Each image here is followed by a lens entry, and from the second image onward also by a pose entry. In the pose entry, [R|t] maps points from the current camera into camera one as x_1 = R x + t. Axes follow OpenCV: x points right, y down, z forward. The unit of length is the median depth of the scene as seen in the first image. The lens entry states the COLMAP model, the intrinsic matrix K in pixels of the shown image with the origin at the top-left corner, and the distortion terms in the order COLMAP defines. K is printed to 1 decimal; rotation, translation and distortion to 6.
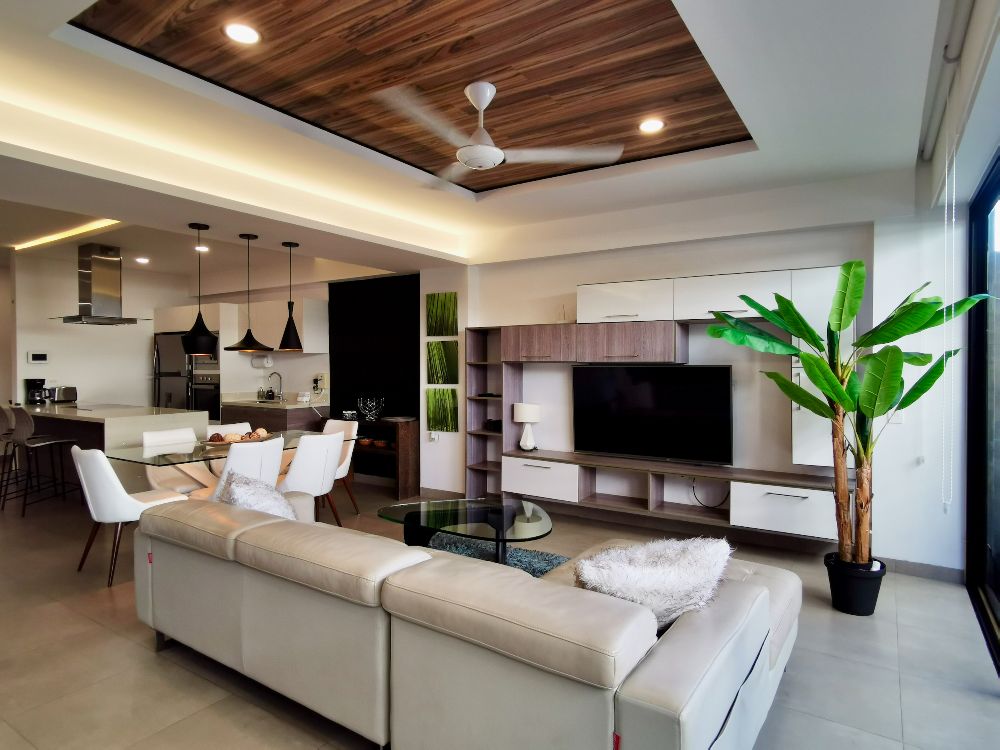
lens RADIAL K [[593.5, 0, 501.7], [0, 593.5, 371.5], [0, 0, 1]] dist [-0.002493, 0.001713]
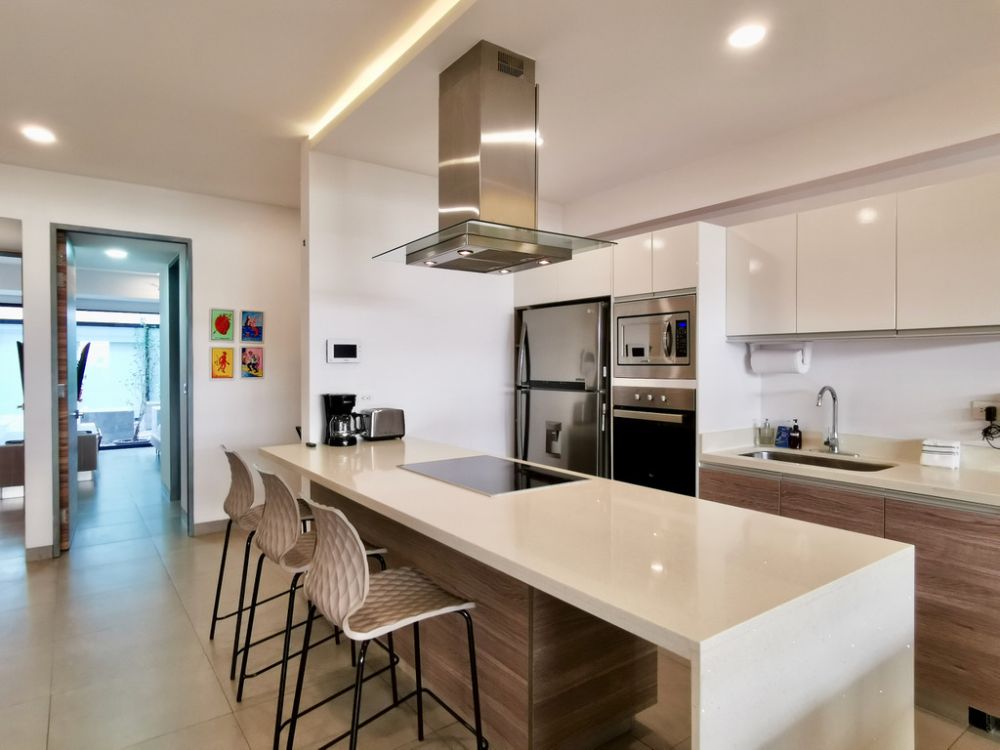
lens RADIAL K [[593.5, 0, 498.6], [0, 593.5, 372.9], [0, 0, 1]] dist [-0.002493, 0.001713]
pose [[0.933060, 0.006944, -0.359654, -0.462387], [-0.007542, 0.999972, -0.000260, -0.006090], [0.359642, 0.002955, 0.933086, 0.558034]]
